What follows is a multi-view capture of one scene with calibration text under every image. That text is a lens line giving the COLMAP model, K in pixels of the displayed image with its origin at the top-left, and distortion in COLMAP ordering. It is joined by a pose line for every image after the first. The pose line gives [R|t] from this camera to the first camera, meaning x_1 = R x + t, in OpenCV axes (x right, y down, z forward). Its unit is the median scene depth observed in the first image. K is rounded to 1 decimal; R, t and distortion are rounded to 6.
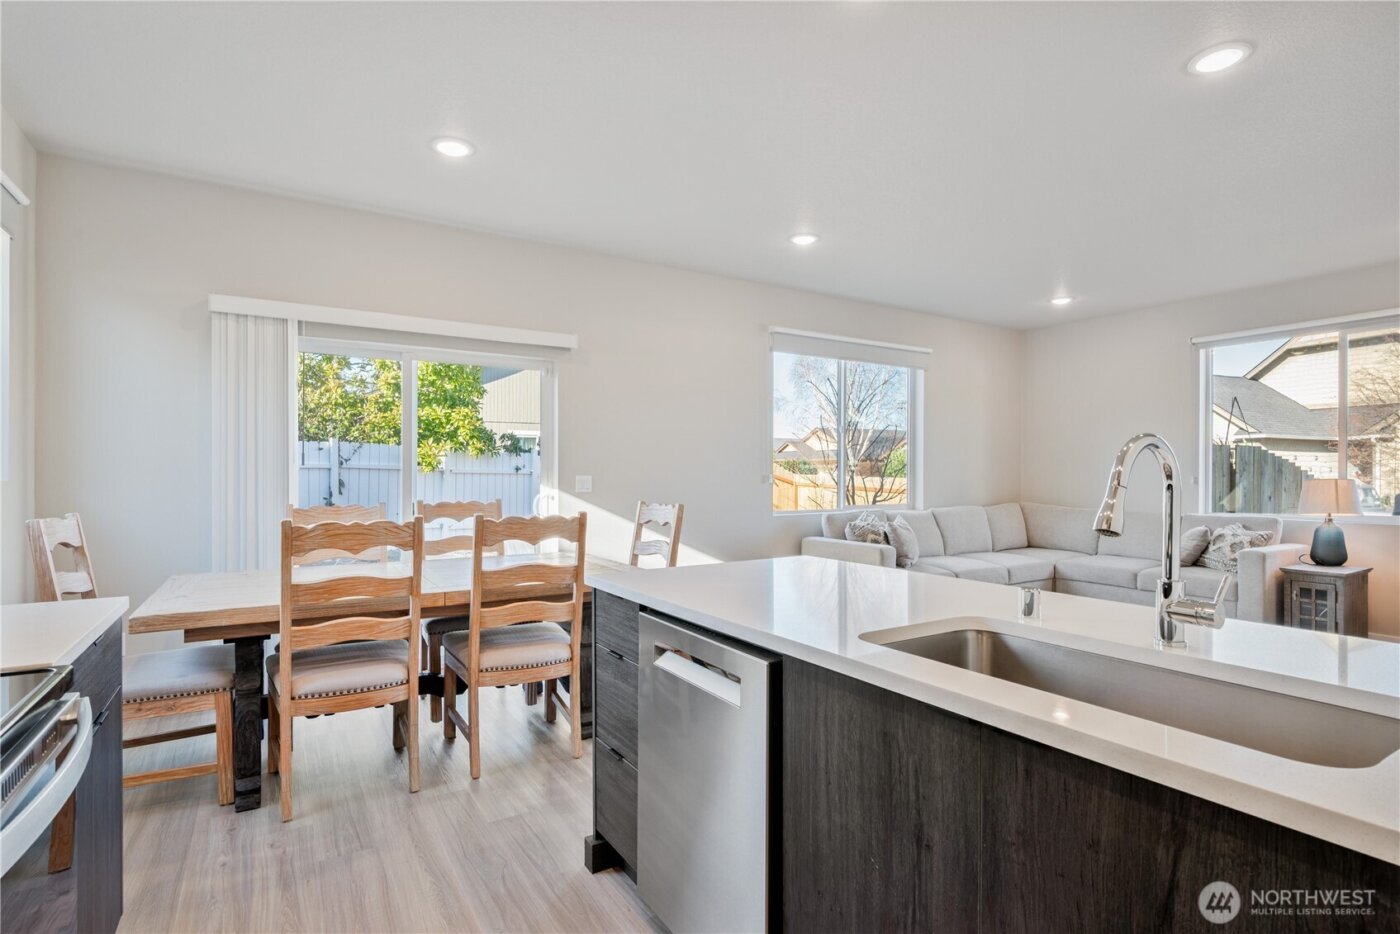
lens RADIAL K [[695.3, 0, 700.5], [0, 695.3, 474.1], [0, 0, 1]] dist [0.001781, -0.000517]
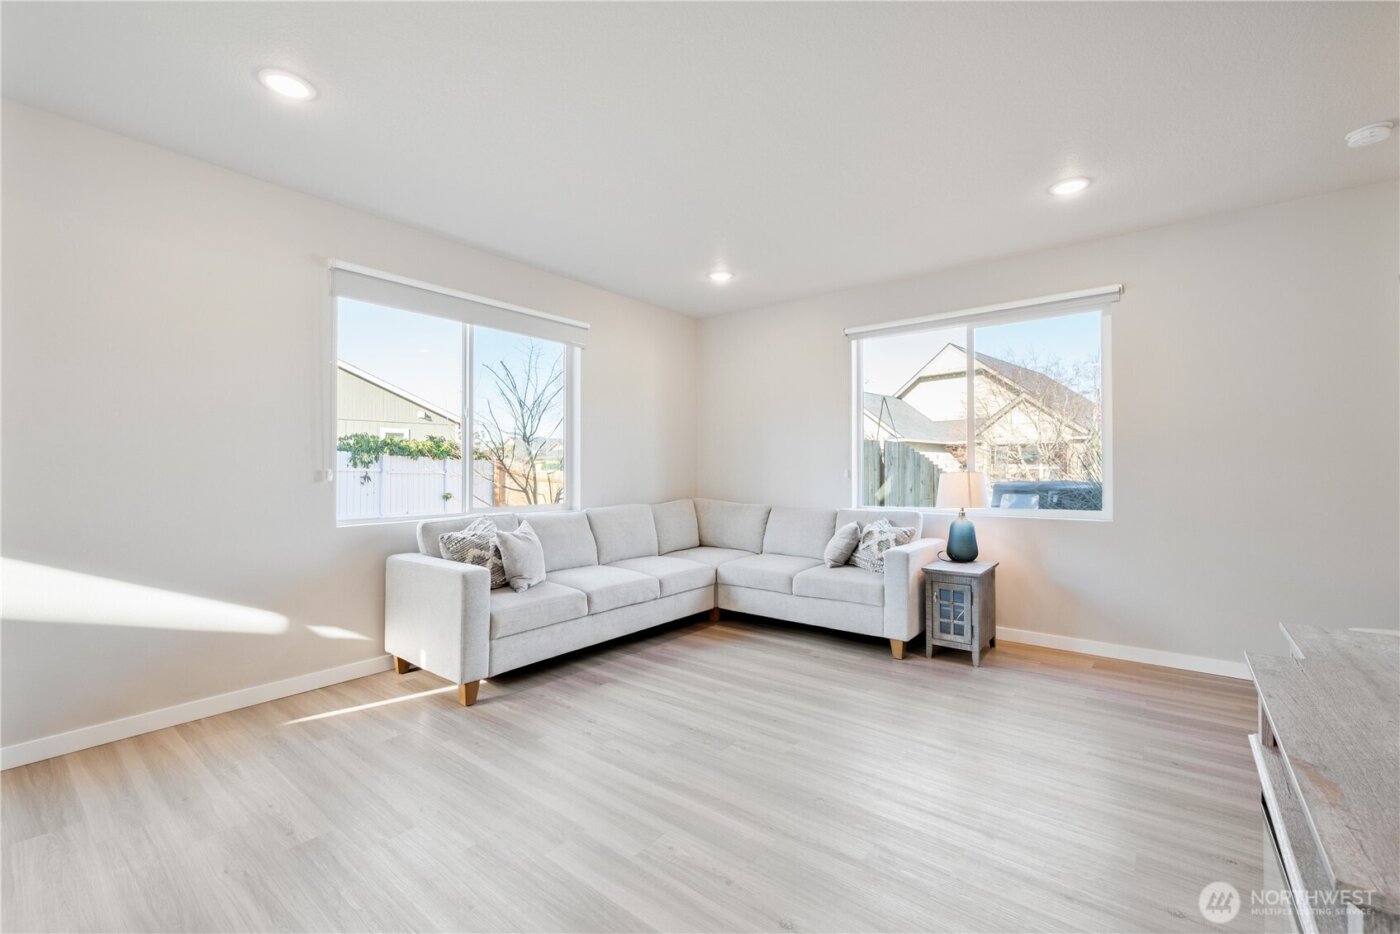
lens RADIAL K [[585.3, 0, 698.6], [0, 585.3, 464.7], [0, 0, 1]] dist [-0.000399, -0.000404]
pose [[0.942614, -0.000072, 0.333884, 0.261383], [0.003295, 0.999953, -0.009087, 0.002485], [-0.333867, 0.009666, 0.942571, 0.325043]]
